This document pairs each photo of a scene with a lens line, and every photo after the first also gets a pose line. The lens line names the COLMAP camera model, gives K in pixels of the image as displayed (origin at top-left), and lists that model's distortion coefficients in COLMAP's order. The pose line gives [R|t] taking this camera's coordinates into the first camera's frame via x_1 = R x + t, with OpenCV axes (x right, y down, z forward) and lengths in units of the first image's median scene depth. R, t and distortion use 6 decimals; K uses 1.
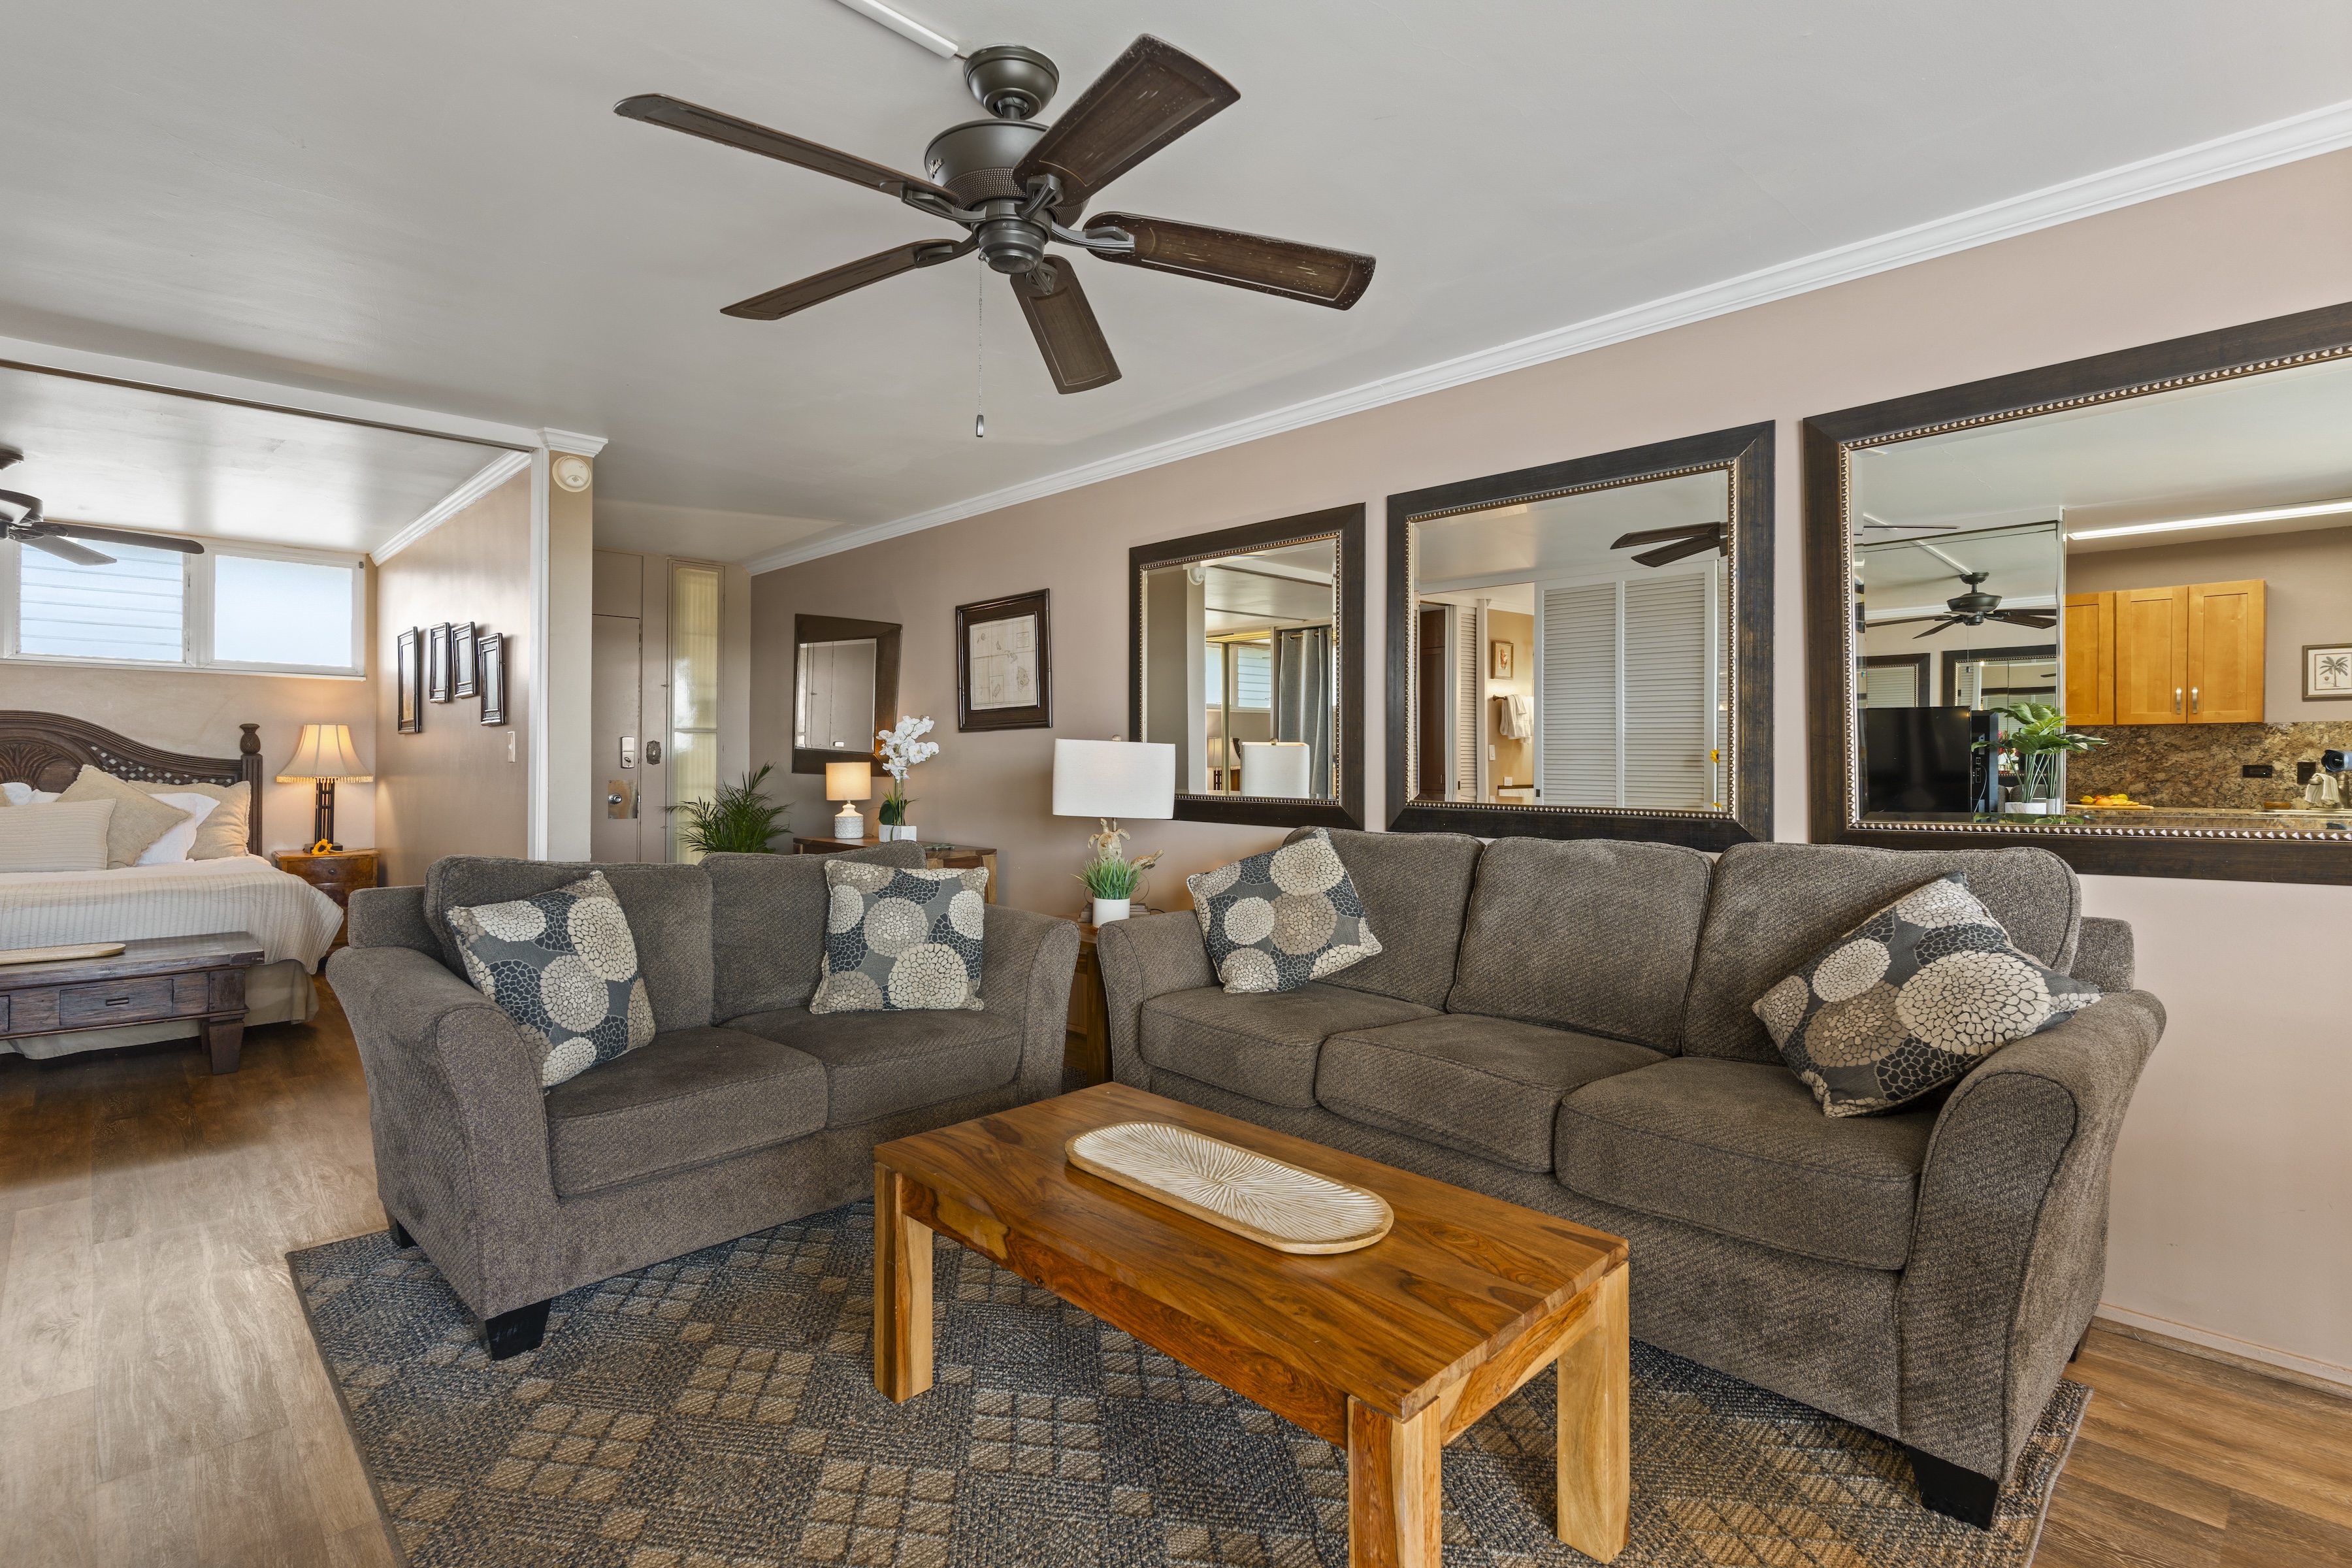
lens RADIAL K [[1129.8, 0, 1165.1], [0, 1129.8, 755.9], [0, 0, 1]] dist [0.001102, 0.000415]
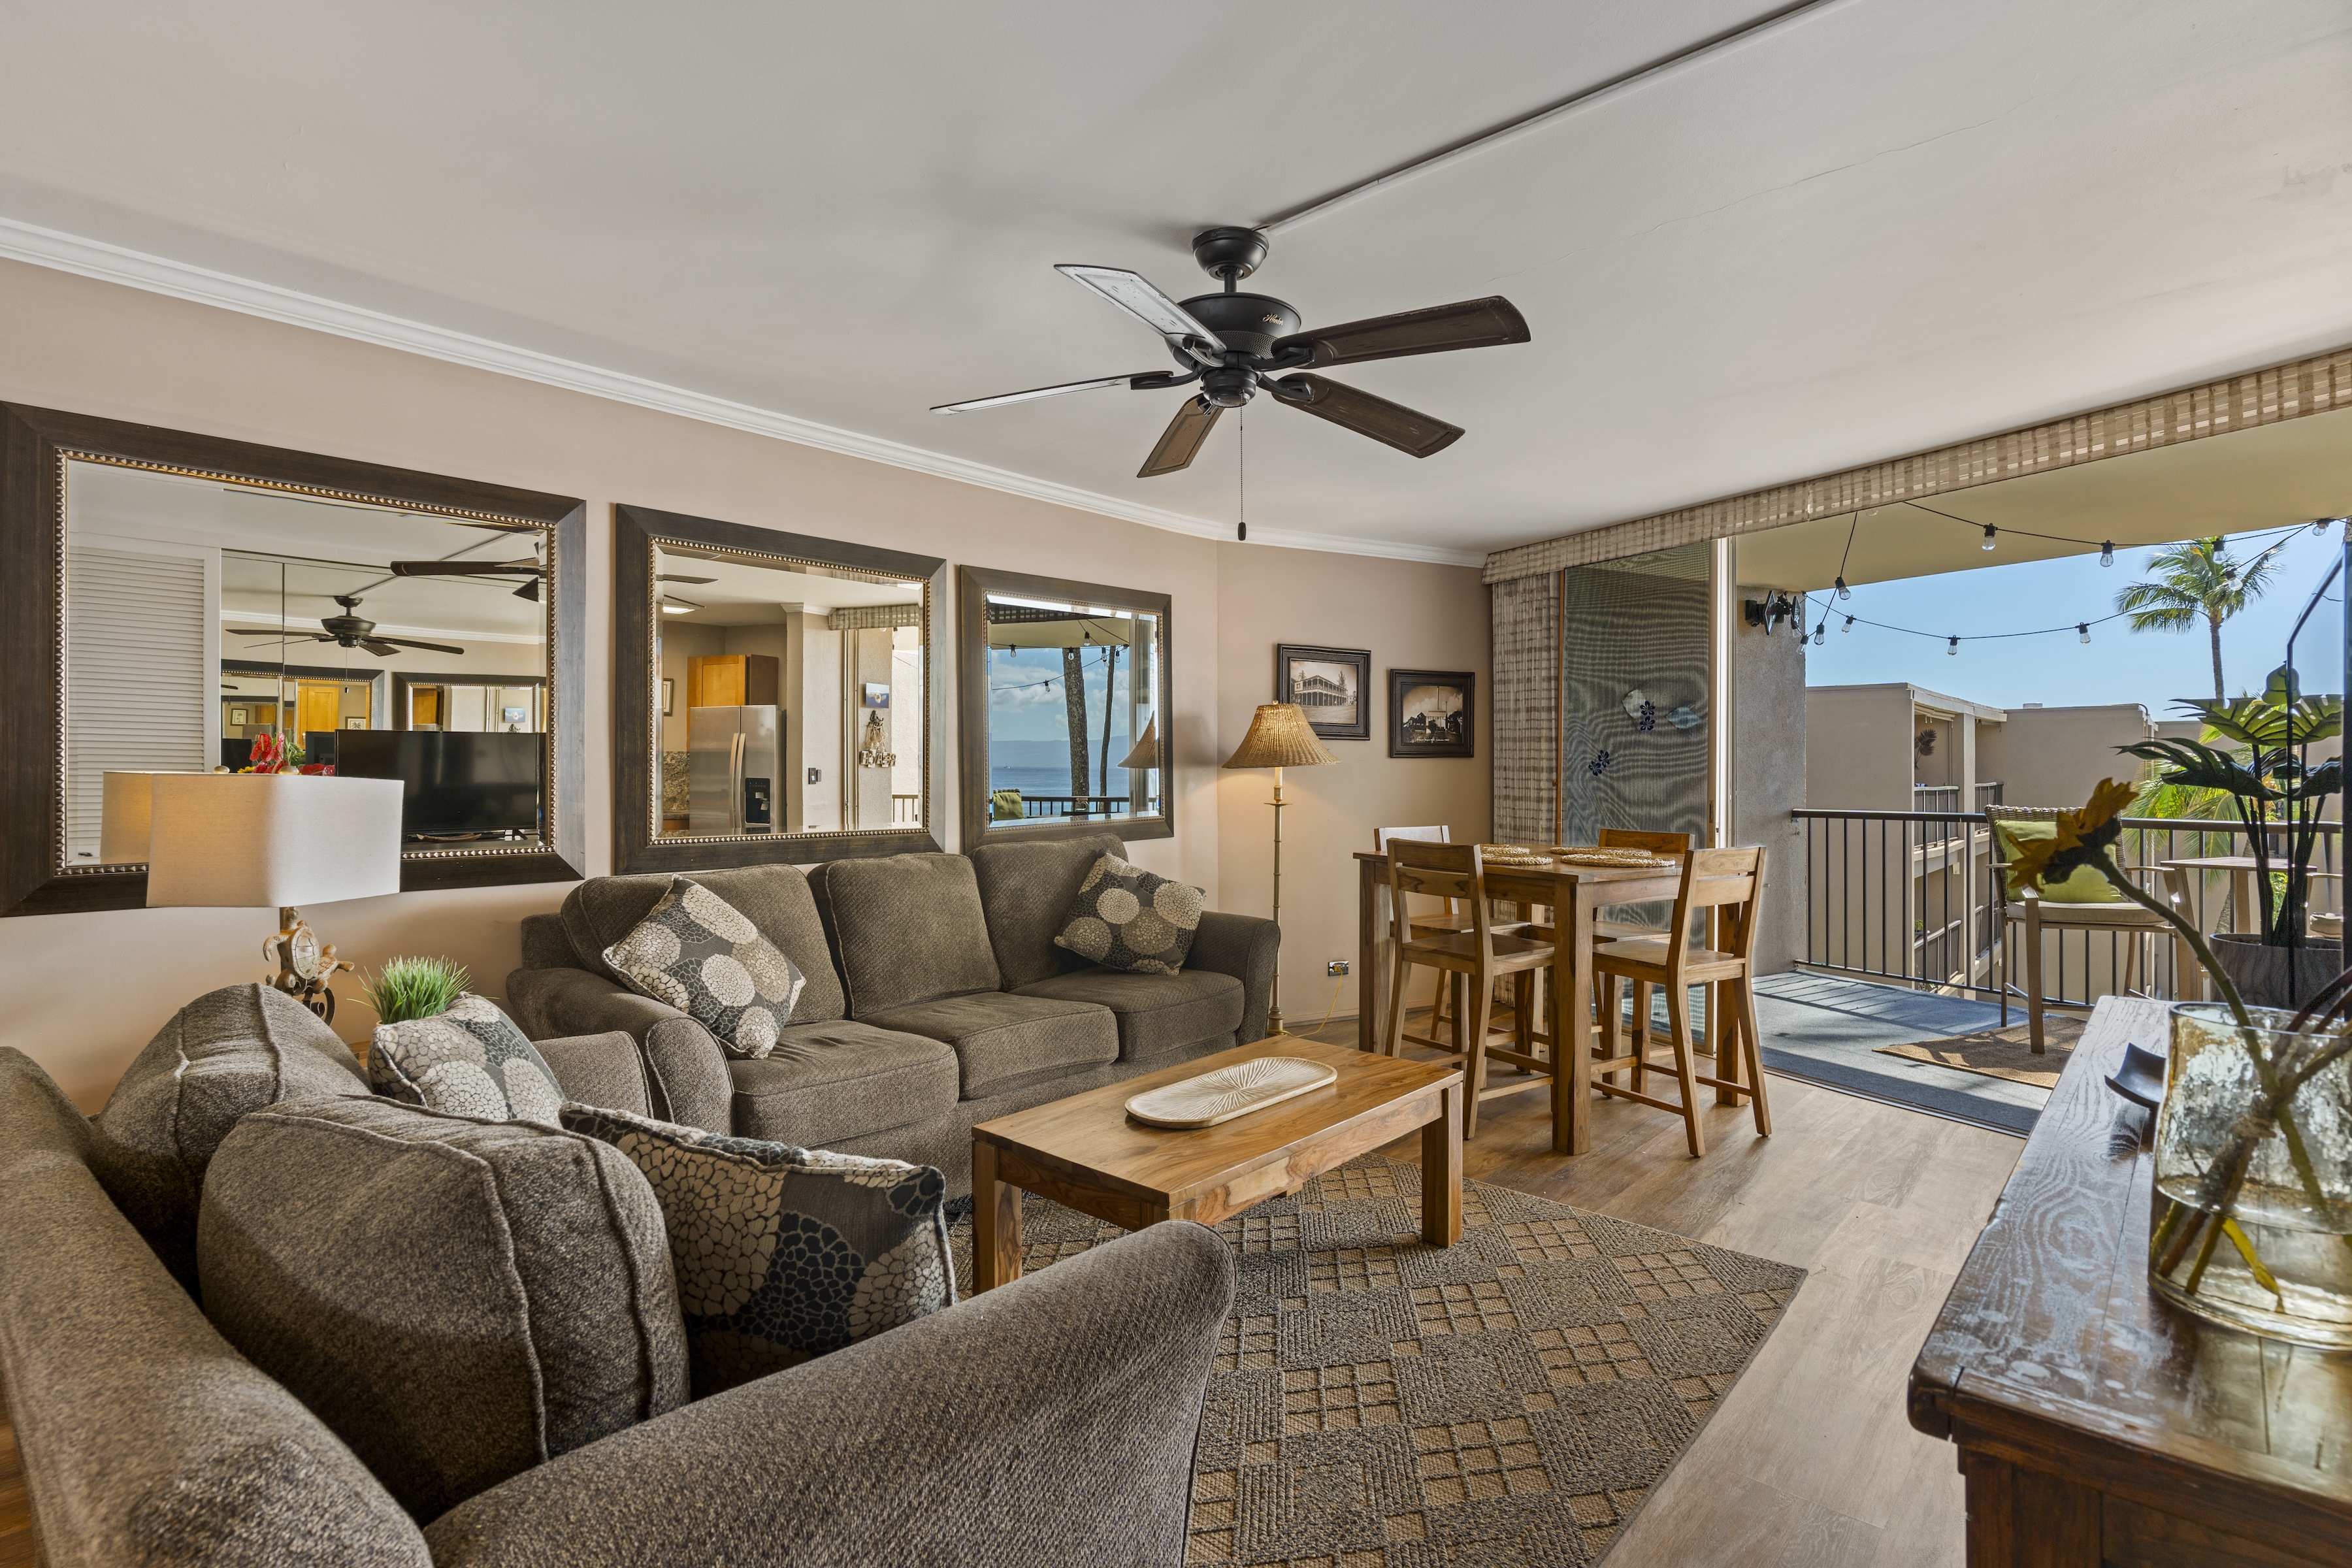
lens RADIAL K [[1137.8, 0, 1174.4], [0, 1137.8, 772.1], [0, 0, 1]] dist [0.001622, -0.000424]
pose [[-0.075664, -0.006391, 0.997113, -0.866839], [-0.004816, 0.999970, 0.006044, -0.026366], [-0.997122, -0.004345, -0.075693, 0.742537]]
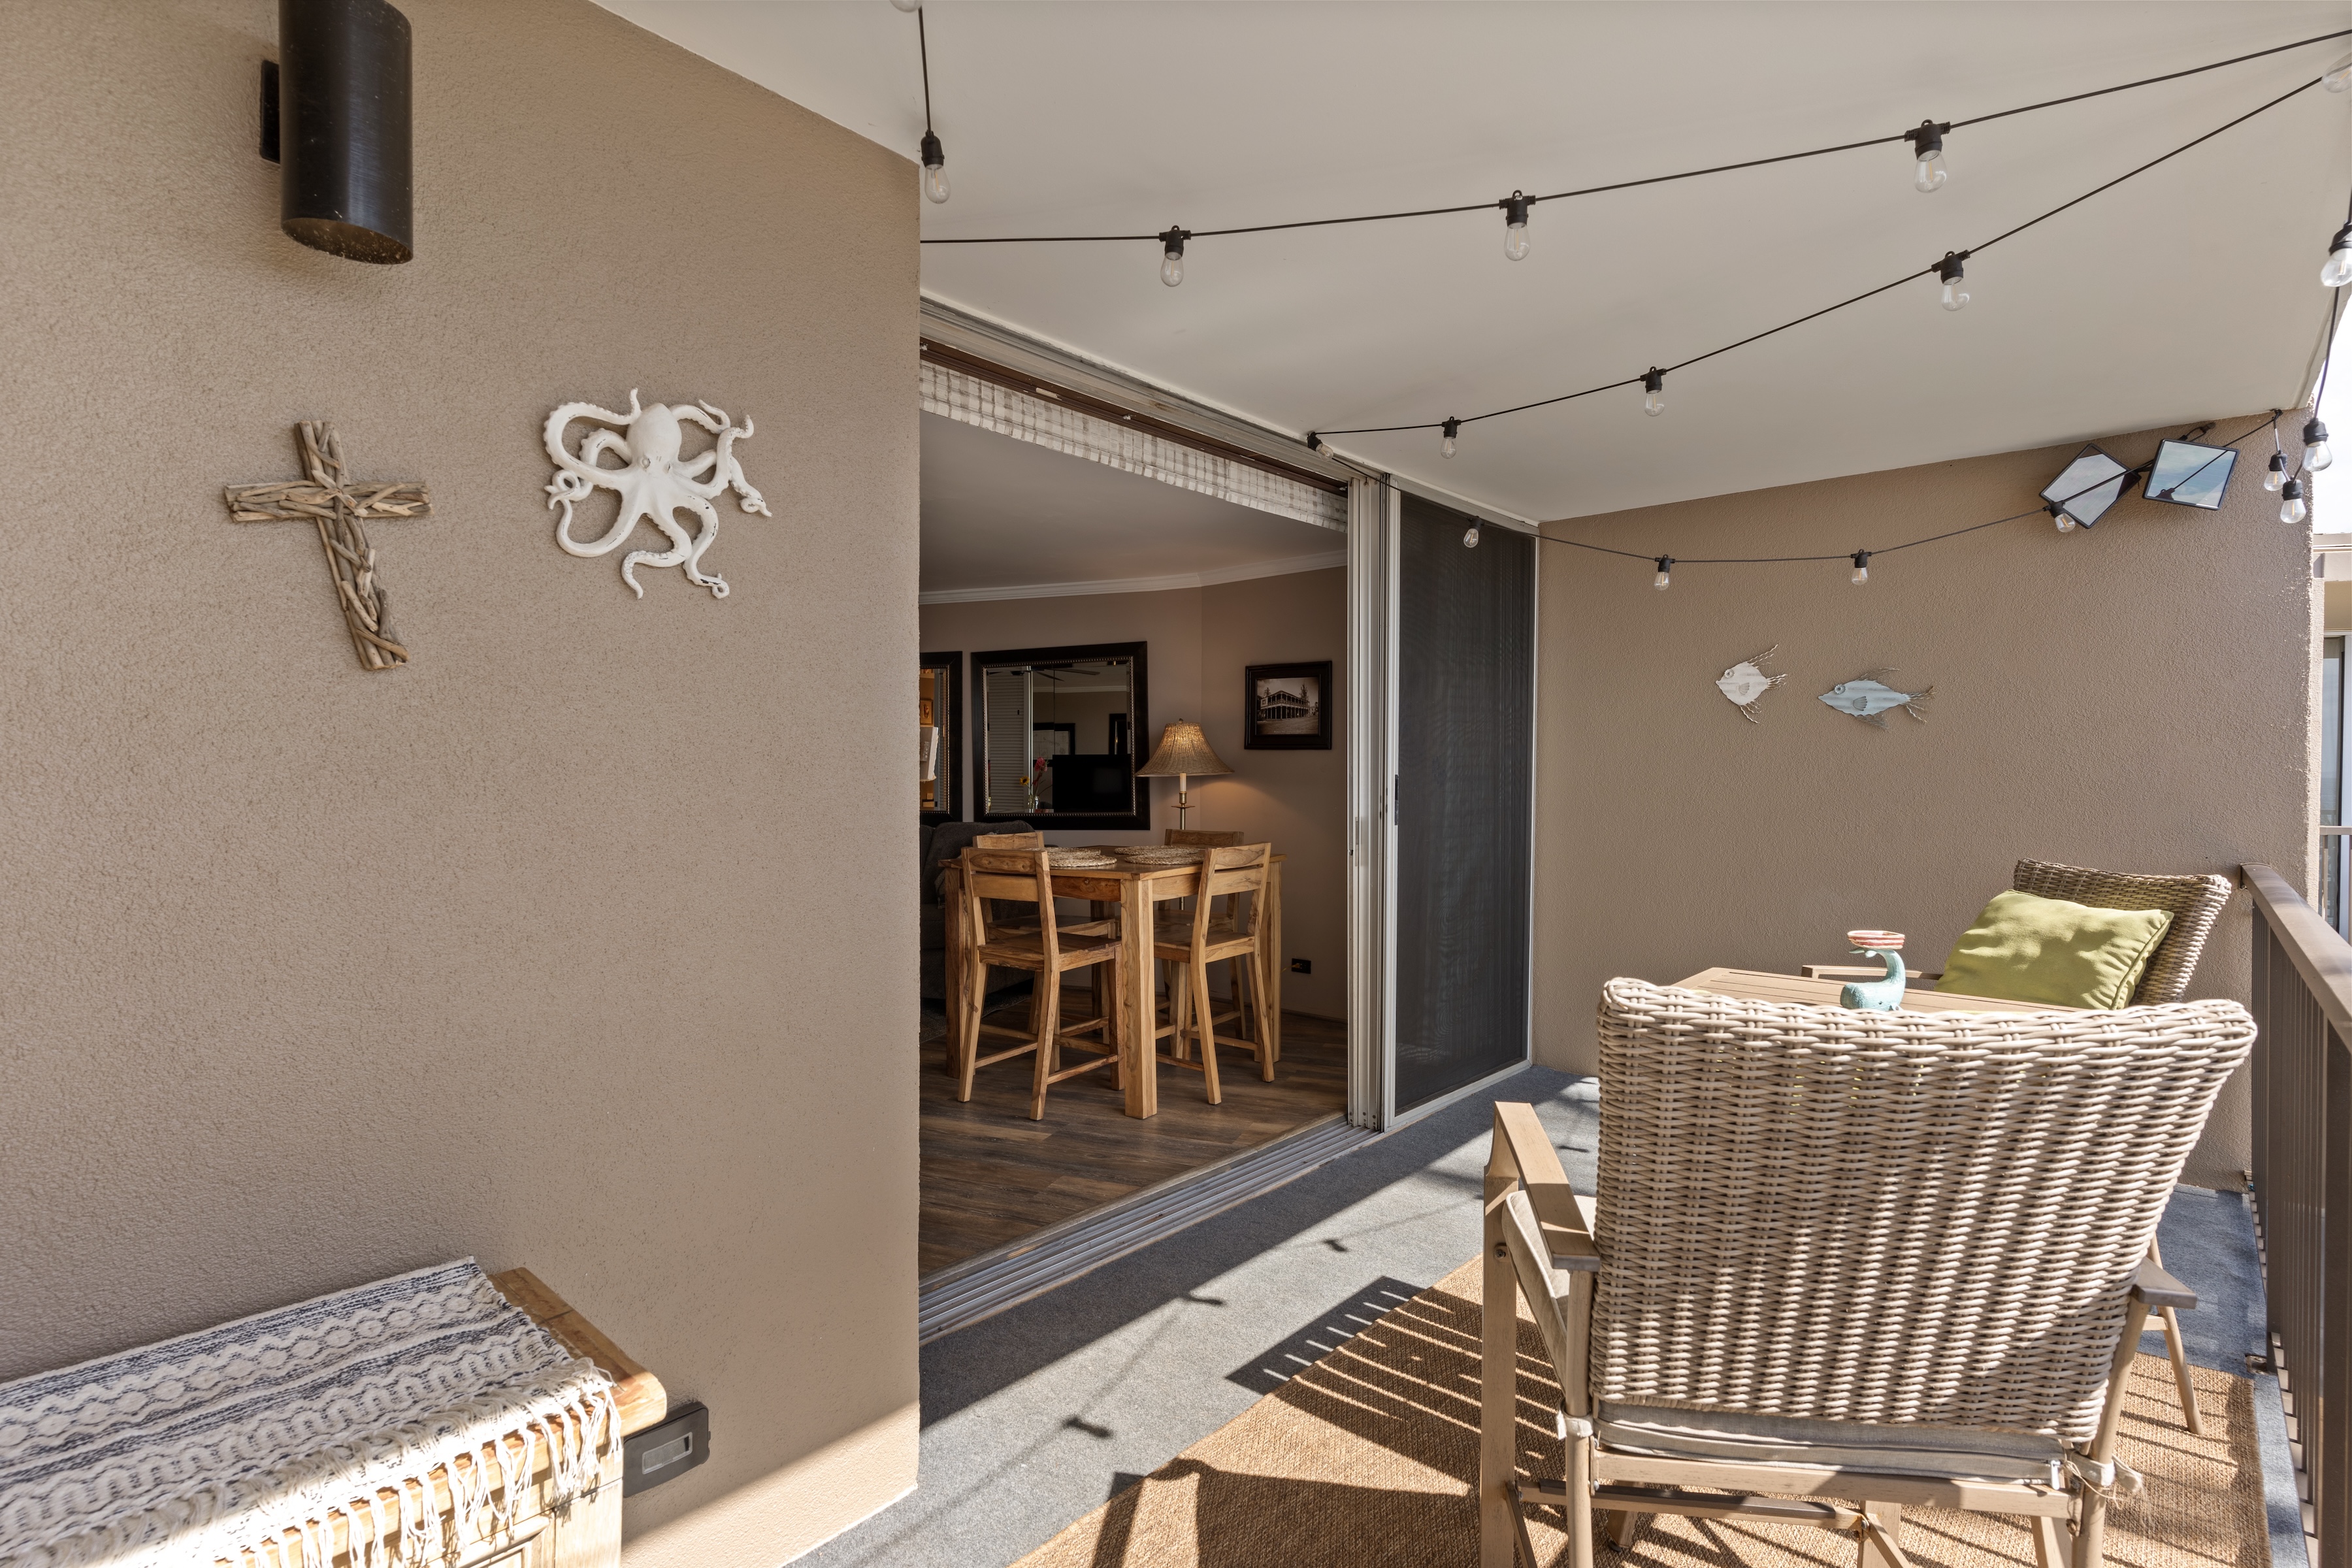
lens RADIAL K [[1153.4, 0, 1176.0], [0, 1153.4, 784.0], [0, 0, 1]] dist [0.001885, 0.000097]
pose [[0.906729, -0.006776, 0.421658, -0.088113], [0.000344, 0.999882, 0.015330, -0.040809], [-0.421713, -0.013755, 0.906625, -1.306048]]
